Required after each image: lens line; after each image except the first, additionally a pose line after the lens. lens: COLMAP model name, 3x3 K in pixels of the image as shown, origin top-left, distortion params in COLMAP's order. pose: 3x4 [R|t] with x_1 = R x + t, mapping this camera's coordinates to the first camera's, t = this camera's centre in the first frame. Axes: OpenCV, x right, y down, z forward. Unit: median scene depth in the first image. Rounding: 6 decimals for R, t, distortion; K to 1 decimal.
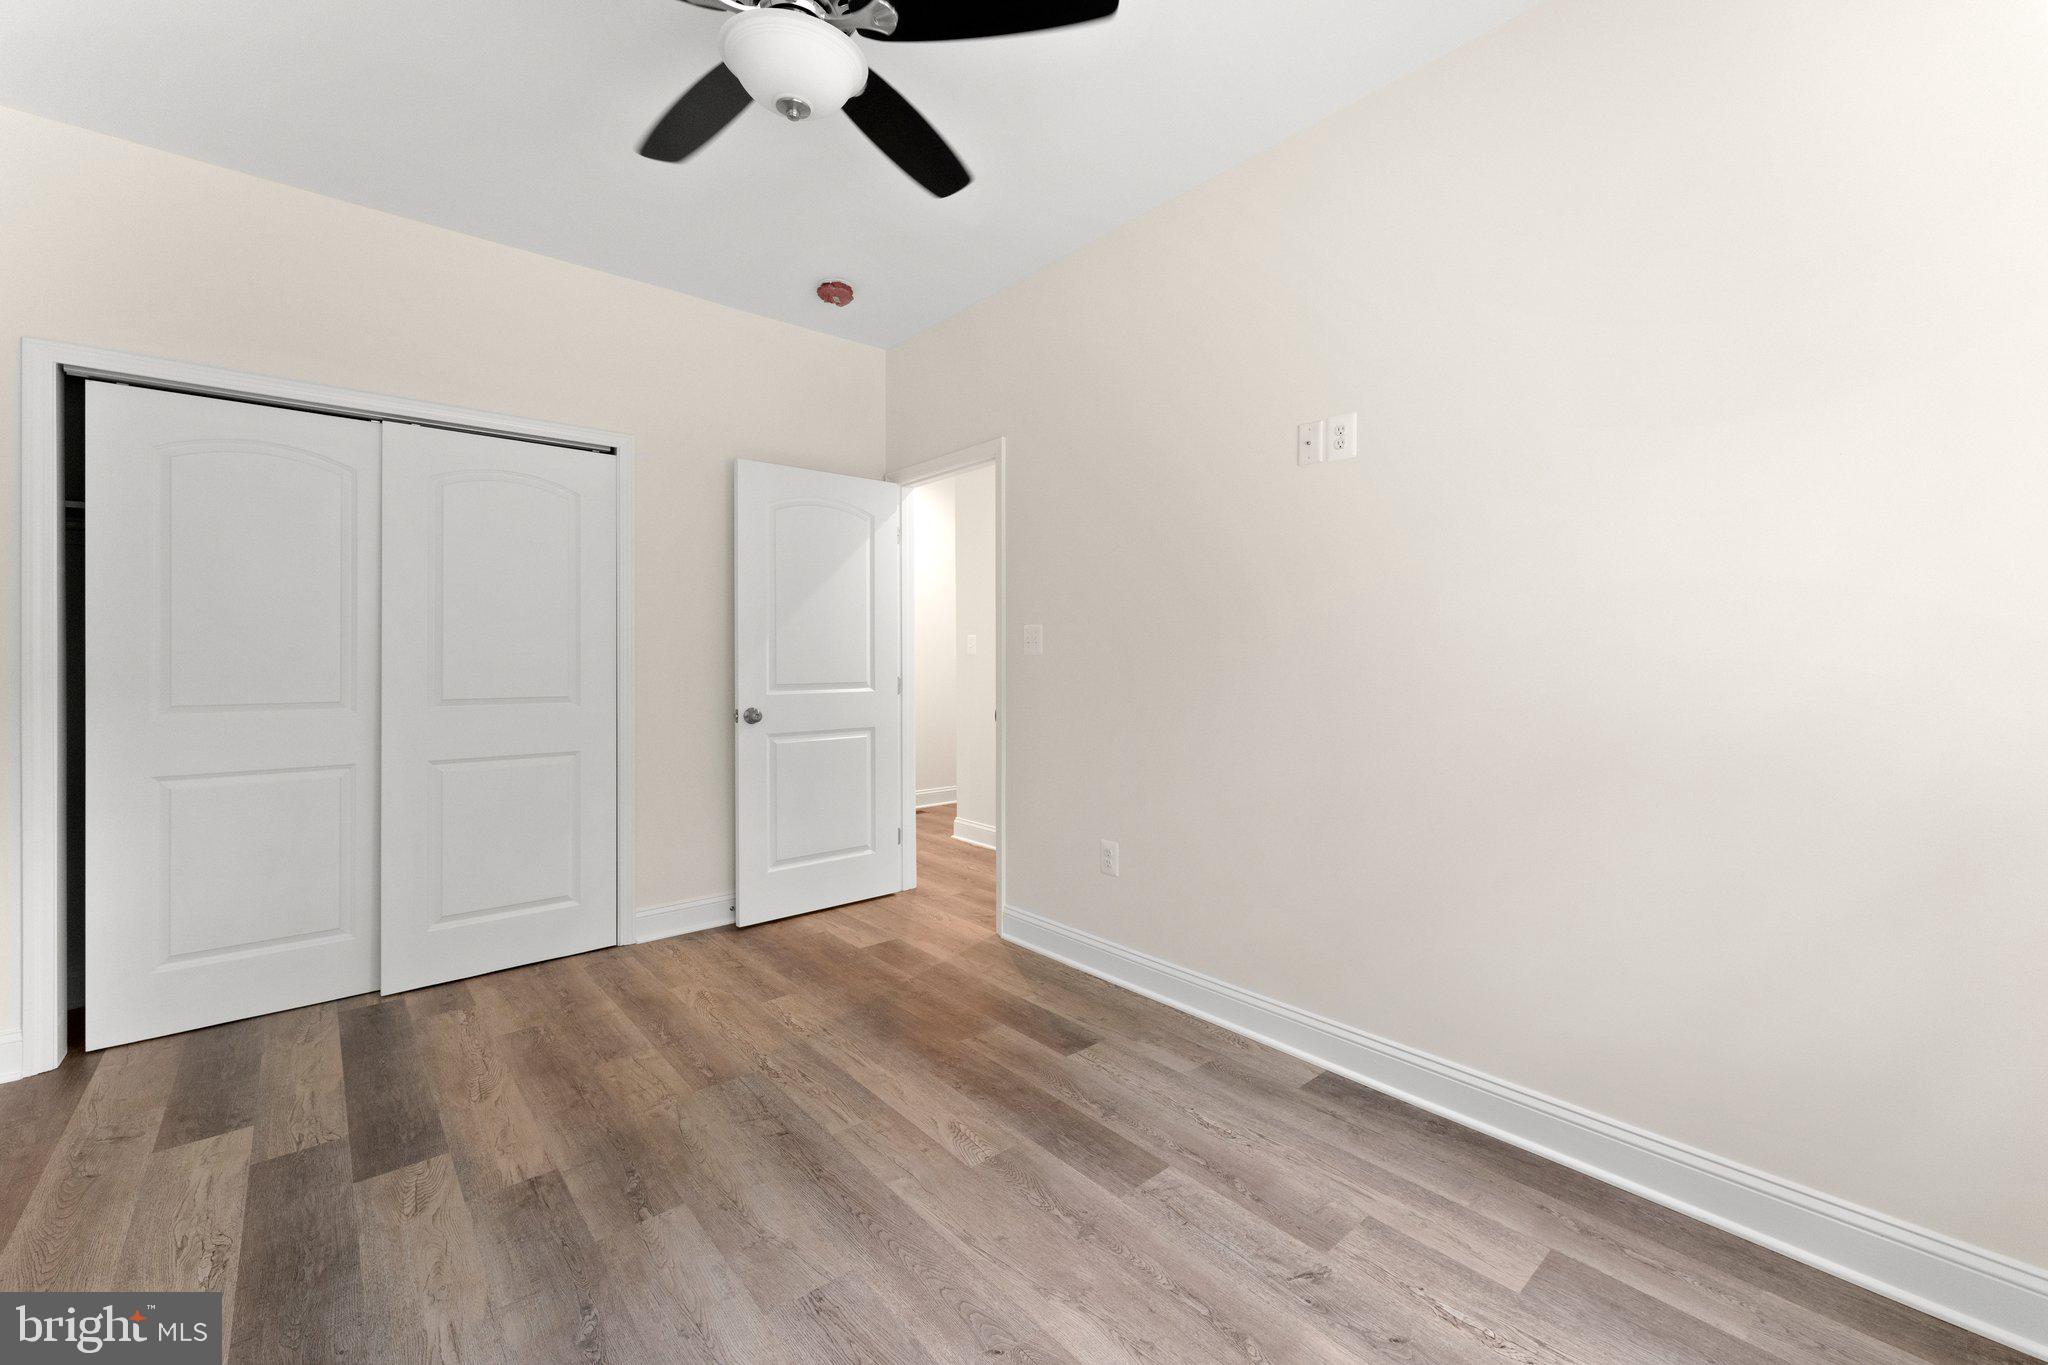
lens RADIAL K [[823.8, 0, 1023.9], [0, 823.8, 654.2], [0, 0, 1]] dist [-0.000629, -0.000019]
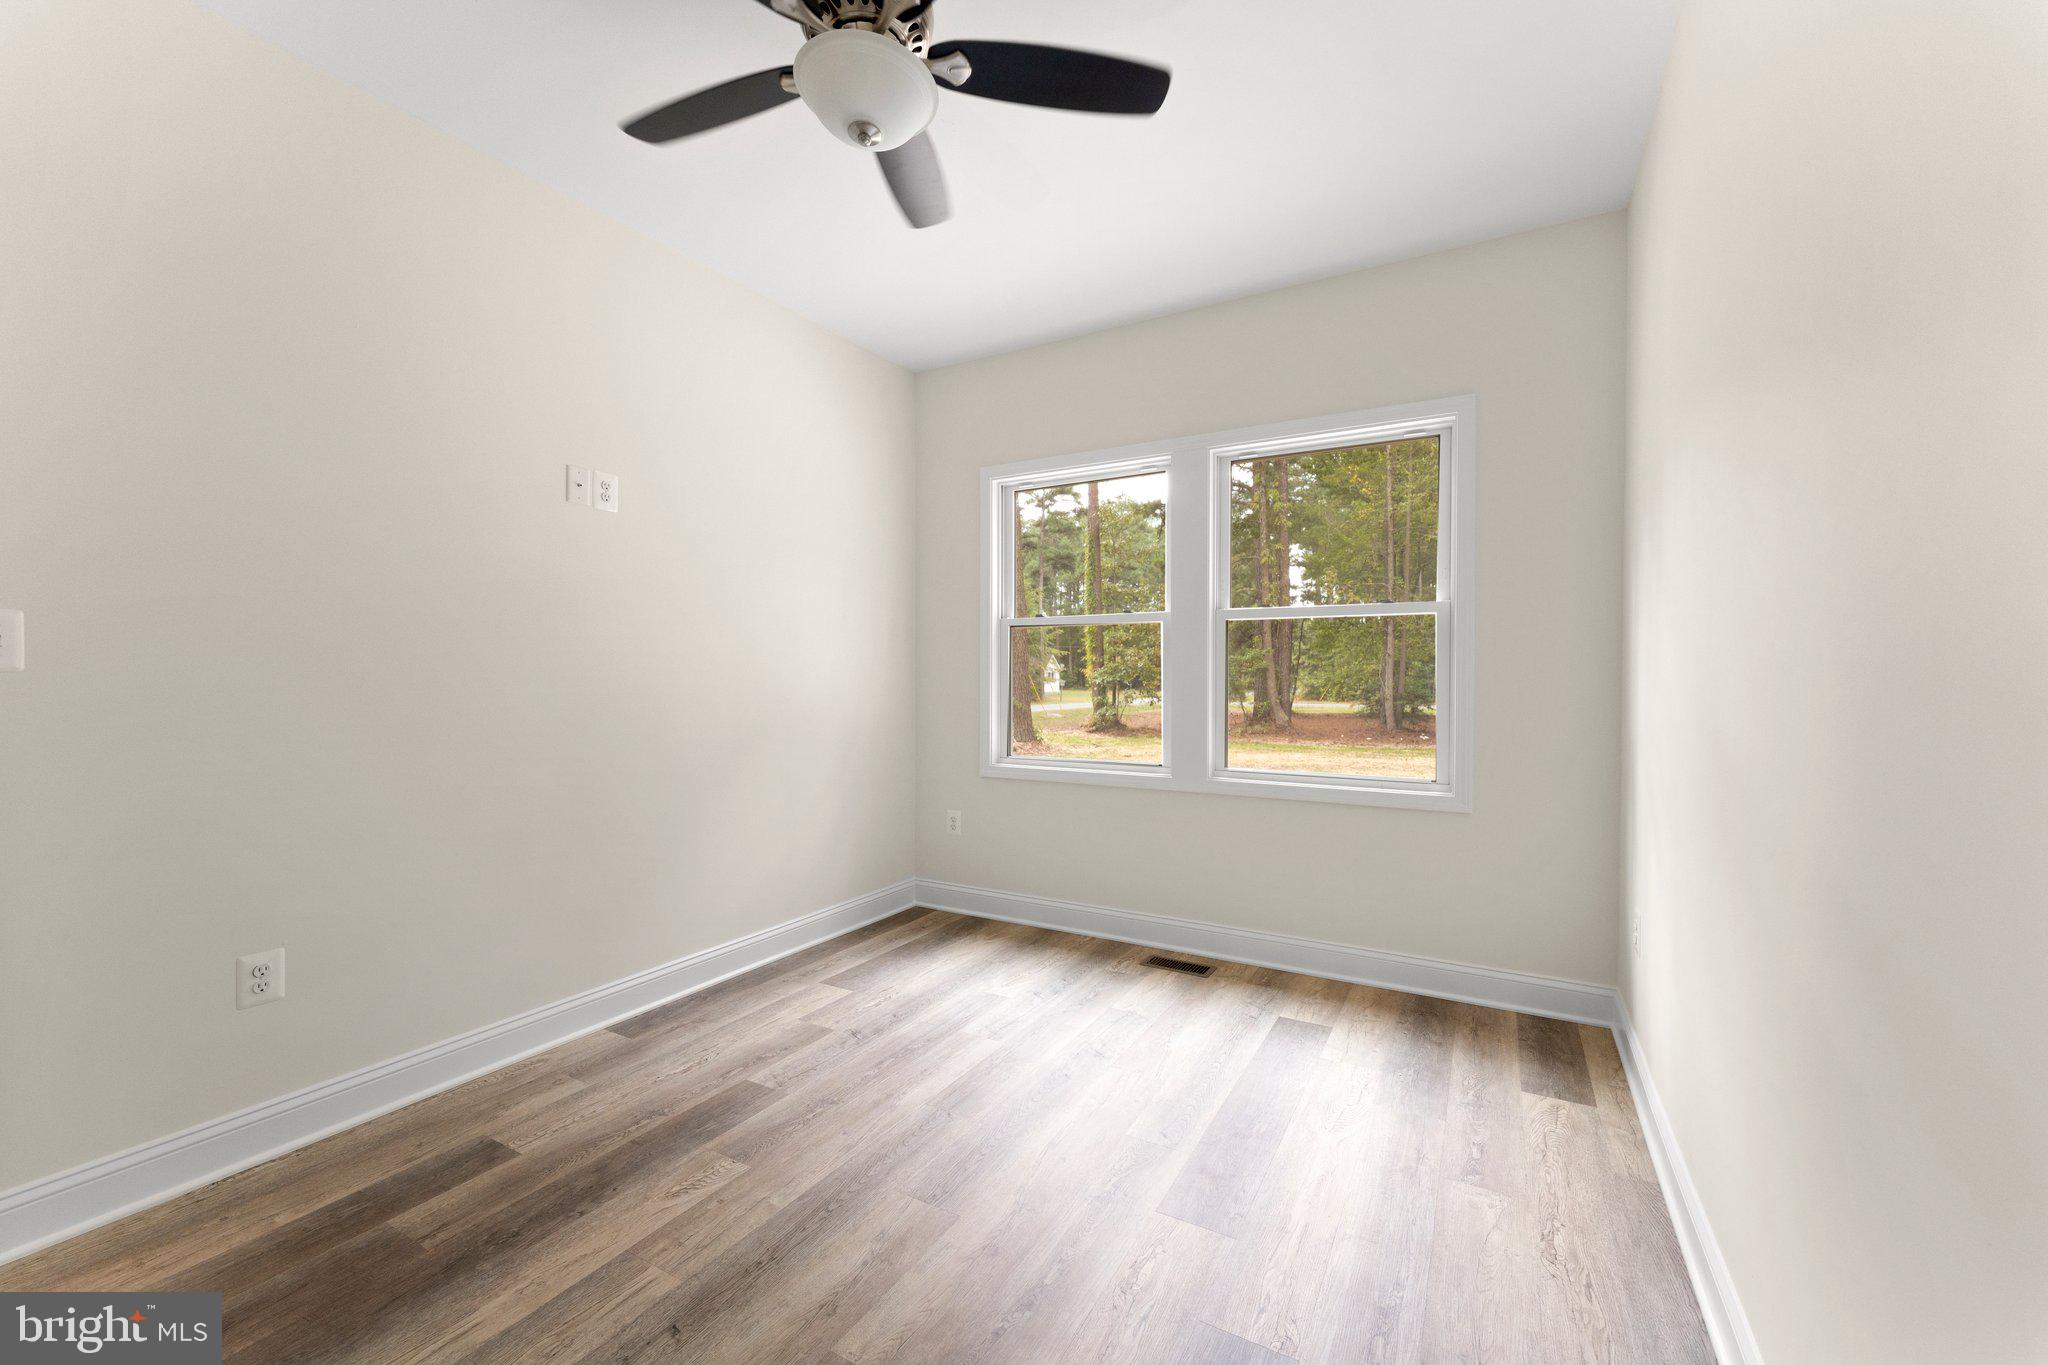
lens RADIAL K [[835.2, 0, 1024.0], [0, 835.2, 682.5], [0, 0, 1]] dist [-0.021961, 0.000286]
pose [[-0.337597, -0.004952, 0.941278, -1.024472], [-0.003042, 0.999987, 0.004169, 0.004592], [-0.941286, -0.001456, -0.337608, 0.908053]]
